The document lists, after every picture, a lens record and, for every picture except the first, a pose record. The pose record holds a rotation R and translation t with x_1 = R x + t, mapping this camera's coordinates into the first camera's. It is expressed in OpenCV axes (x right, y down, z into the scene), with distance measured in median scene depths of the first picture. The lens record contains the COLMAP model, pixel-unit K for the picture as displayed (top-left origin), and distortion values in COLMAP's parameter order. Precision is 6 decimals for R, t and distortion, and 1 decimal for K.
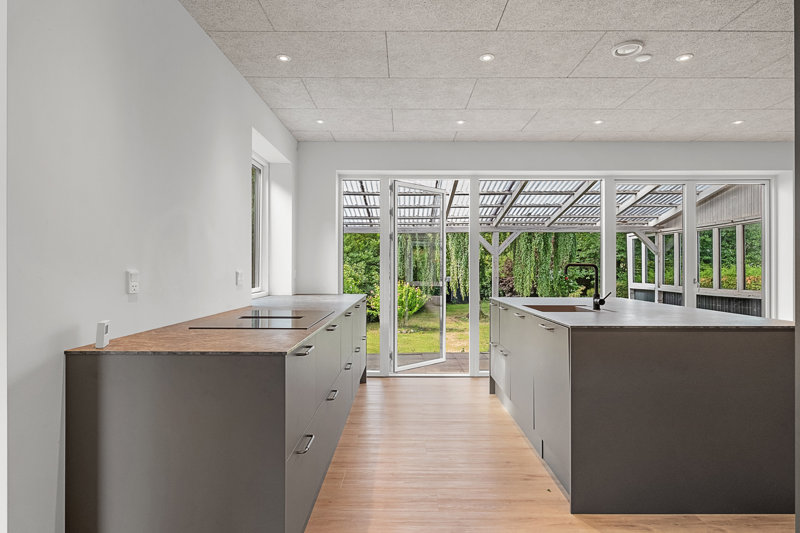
lens RADIAL K [[443.0, 0, 394.6], [0, 443.0, 269.0], [0, 0, 1]] dist [-0.002304, -0.001399]
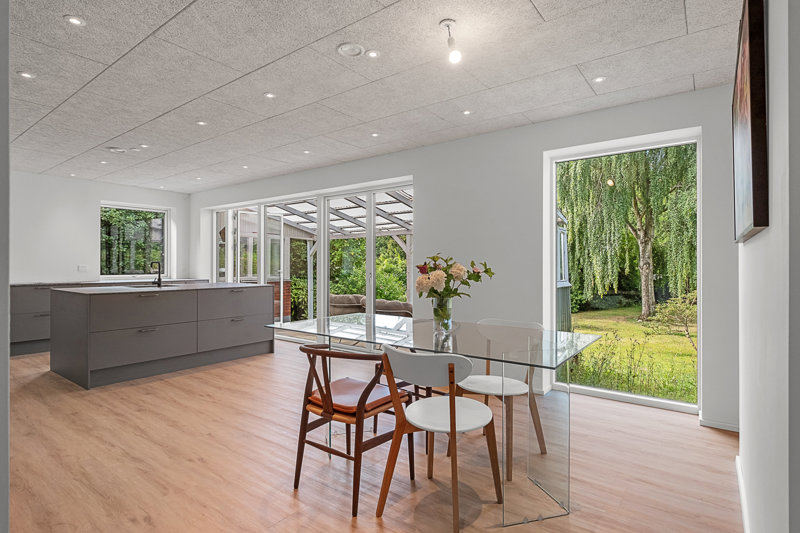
lens RADIAL K [[415.2, 0, 400.2], [0, 415.2, 264.4], [0, 0, 1]] dist [0.000636, -0.000743]
pose [[0.808608, -0.000419, -0.588348, 1.556683], [-0.002625, 0.999987, -0.004320, 0.002934], [0.588342, 0.005037, 0.808597, 0.160232]]
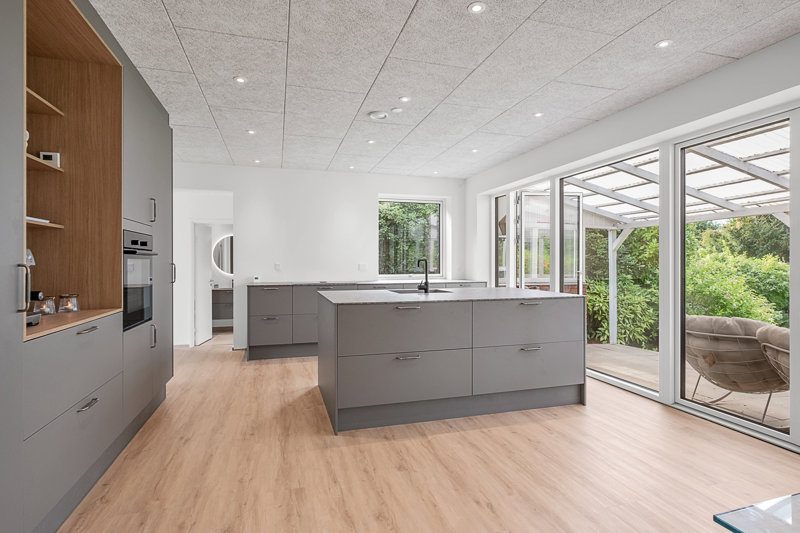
lens RADIAL K [[415.2, 0, 401.9], [0, 415.2, 262.7], [0, 0, 1]] dist [0.000636, -0.000743]
pose [[0.307220, -0.002056, -0.951636, 1.137682], [-0.001811, 0.999995, -0.002745, 0.001847], [0.951637, 0.002567, 0.307214, 0.388641]]
